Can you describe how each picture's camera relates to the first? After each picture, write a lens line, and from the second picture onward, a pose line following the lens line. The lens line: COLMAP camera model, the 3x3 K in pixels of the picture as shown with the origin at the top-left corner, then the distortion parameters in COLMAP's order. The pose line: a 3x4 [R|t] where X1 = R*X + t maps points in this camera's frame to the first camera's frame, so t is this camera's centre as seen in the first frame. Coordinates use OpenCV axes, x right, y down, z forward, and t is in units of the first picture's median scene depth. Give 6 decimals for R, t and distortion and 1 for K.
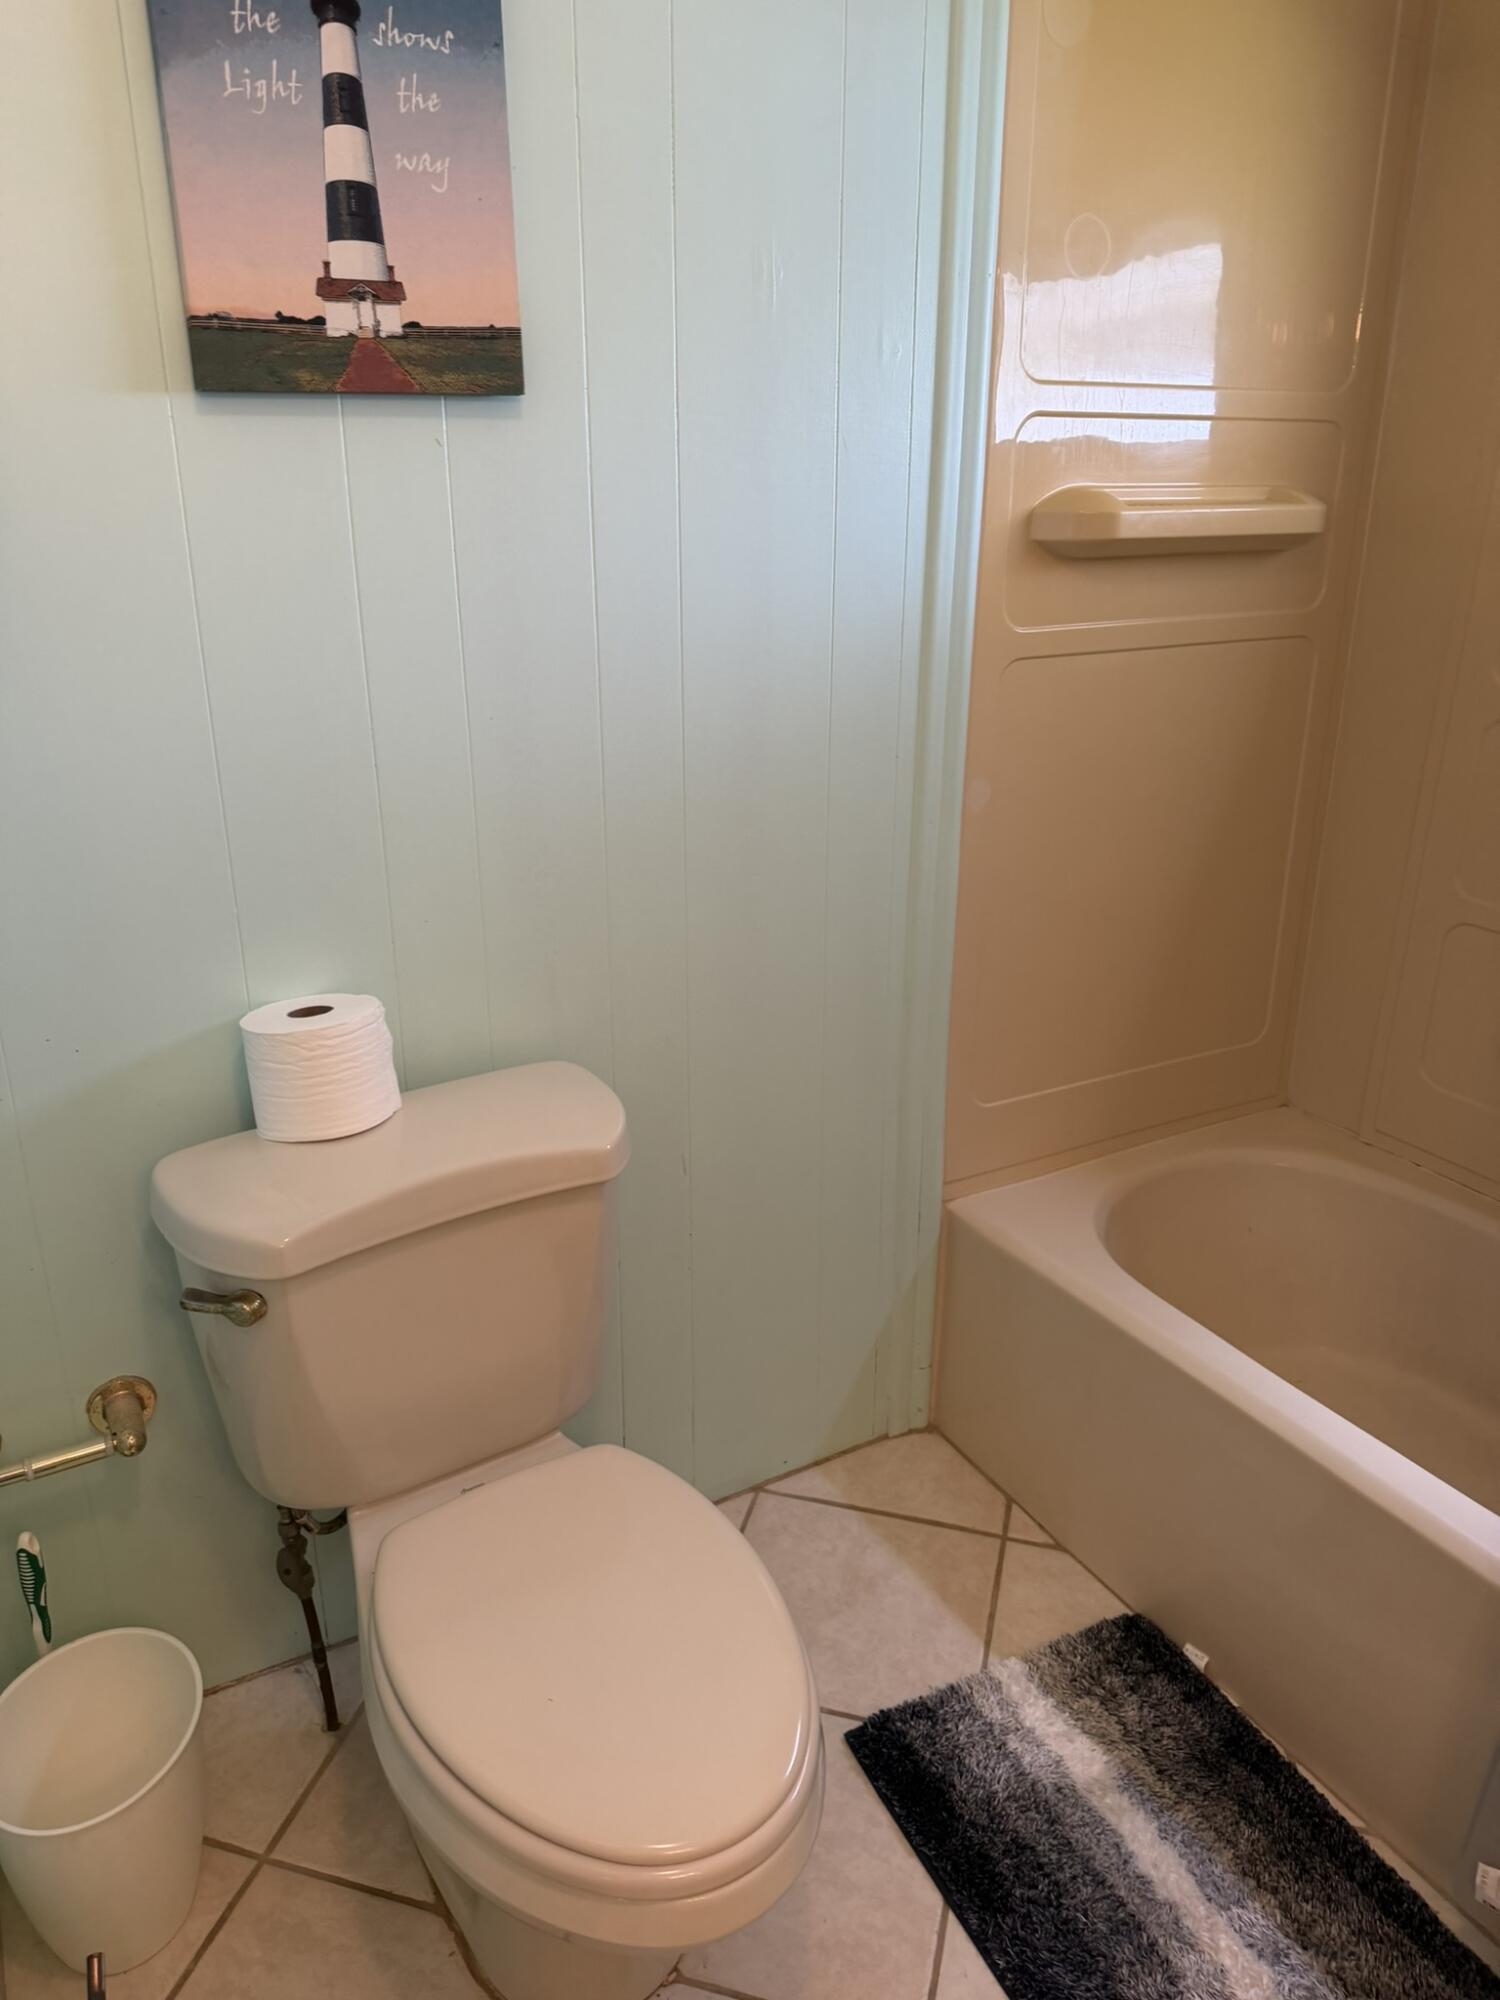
lens RADIAL K [[1383.7, 0, 717.8], [0, 1383.7, 997.0], [0, 0, 1]] dist [-0.012975, -0.001941]
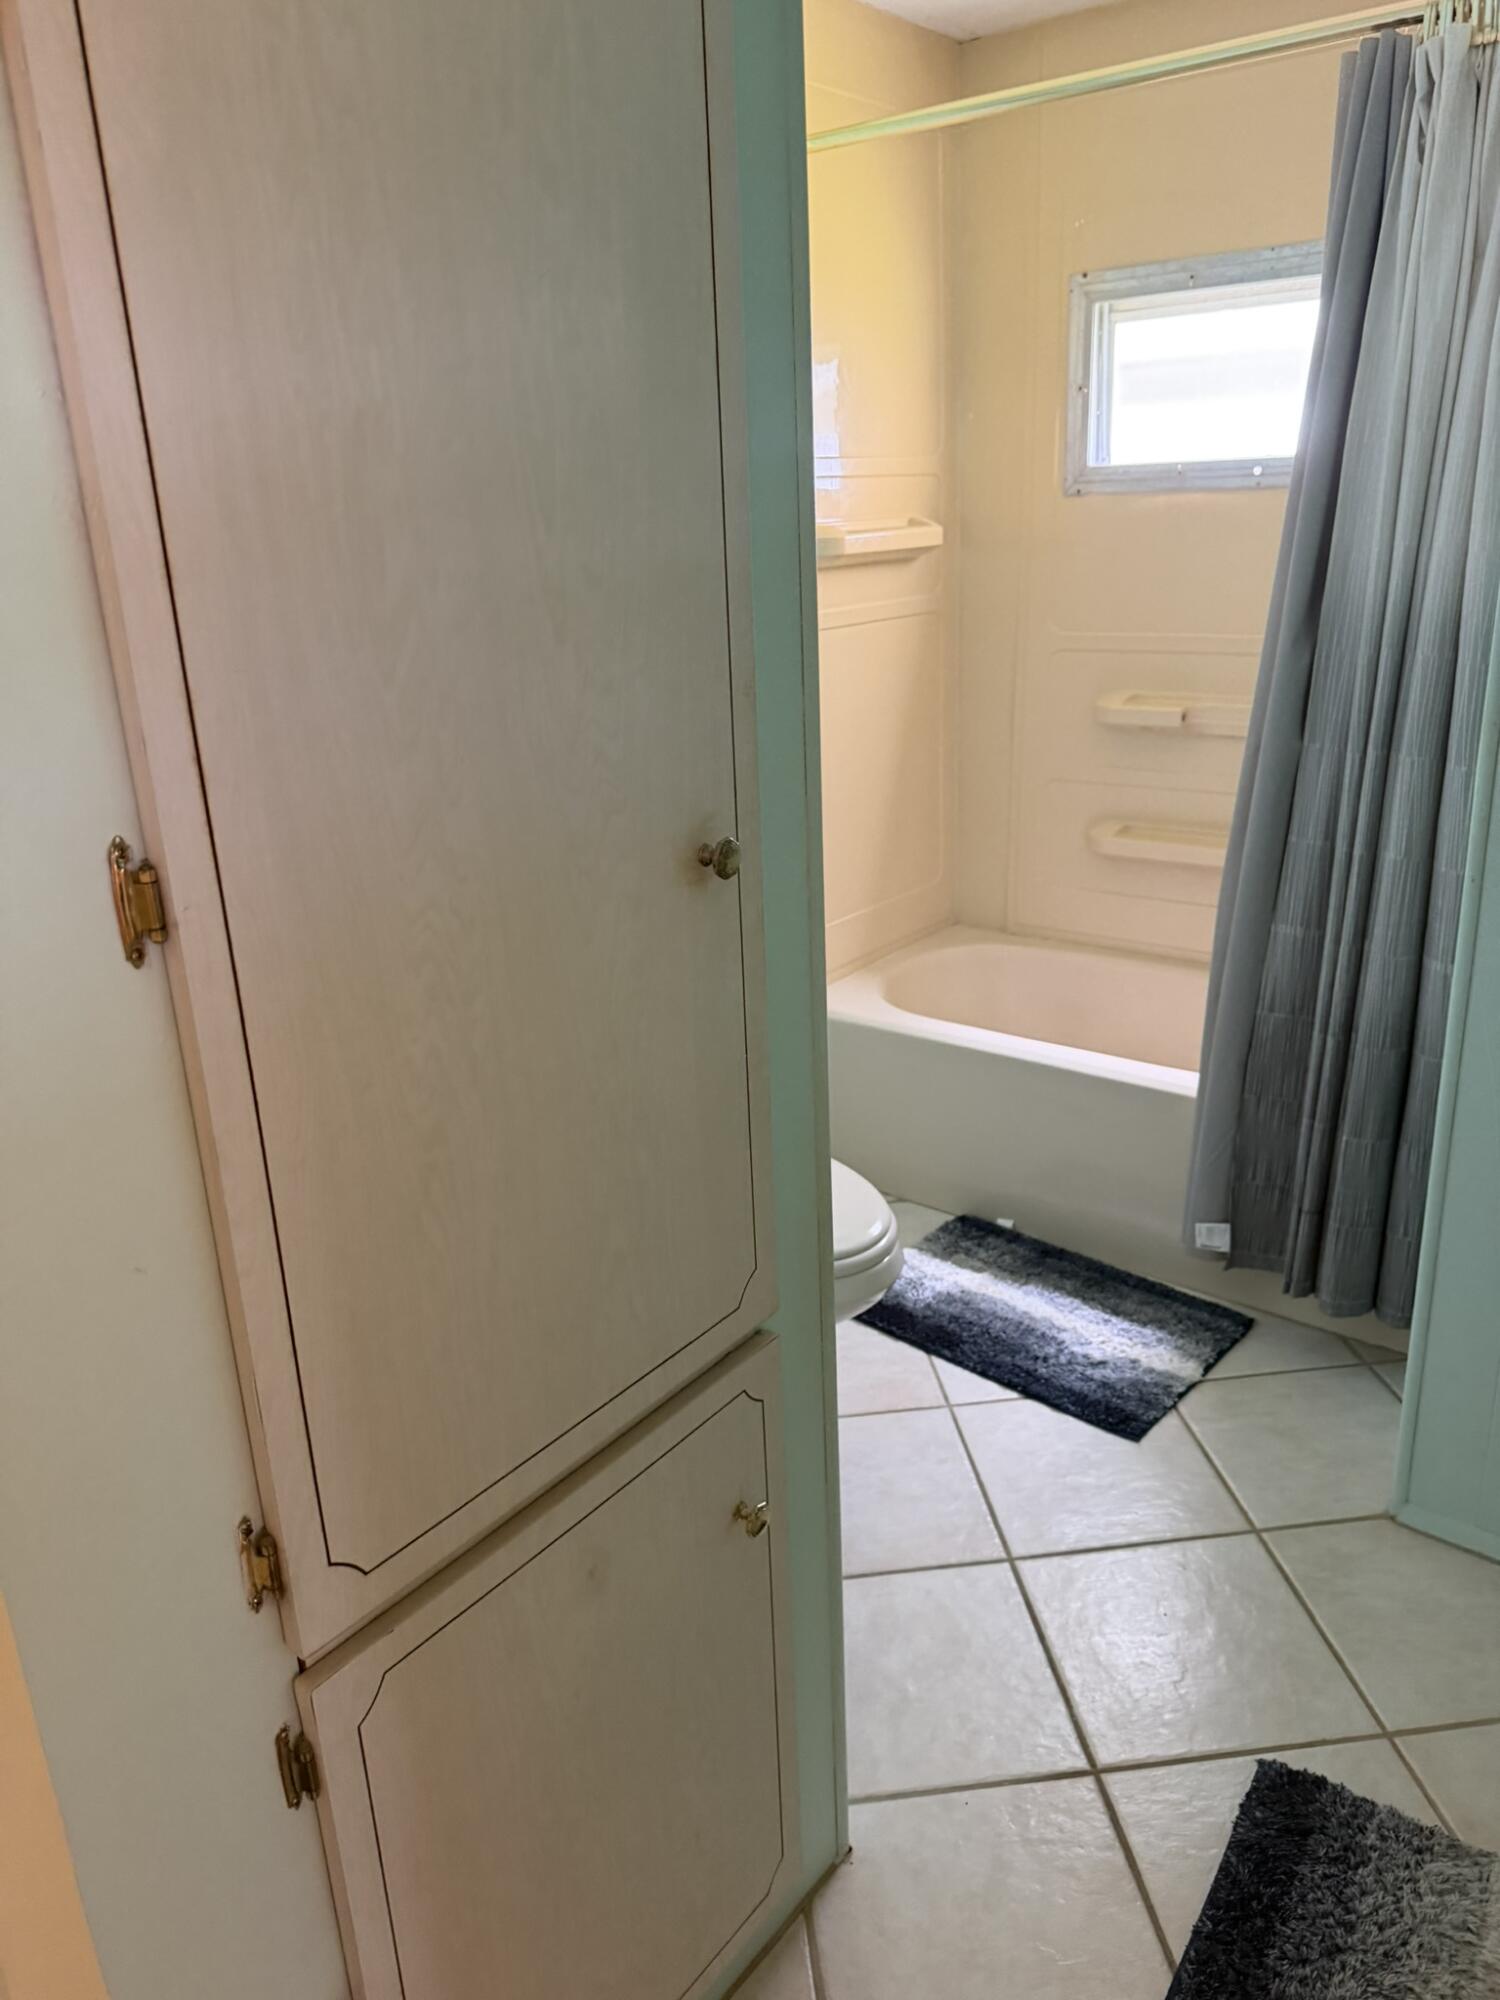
lens RADIAL K [[1430.8, 0, 703.8], [0, 1430.8, 962.2], [0, 0, 1]] dist [0.076595, -0.085905]
pose [[0.927986, -0.145540, 0.343016, -0.581382], [0.164944, 0.985908, -0.027919, 0.182193], [-0.334119, 0.082487, 0.938915, -0.558153]]
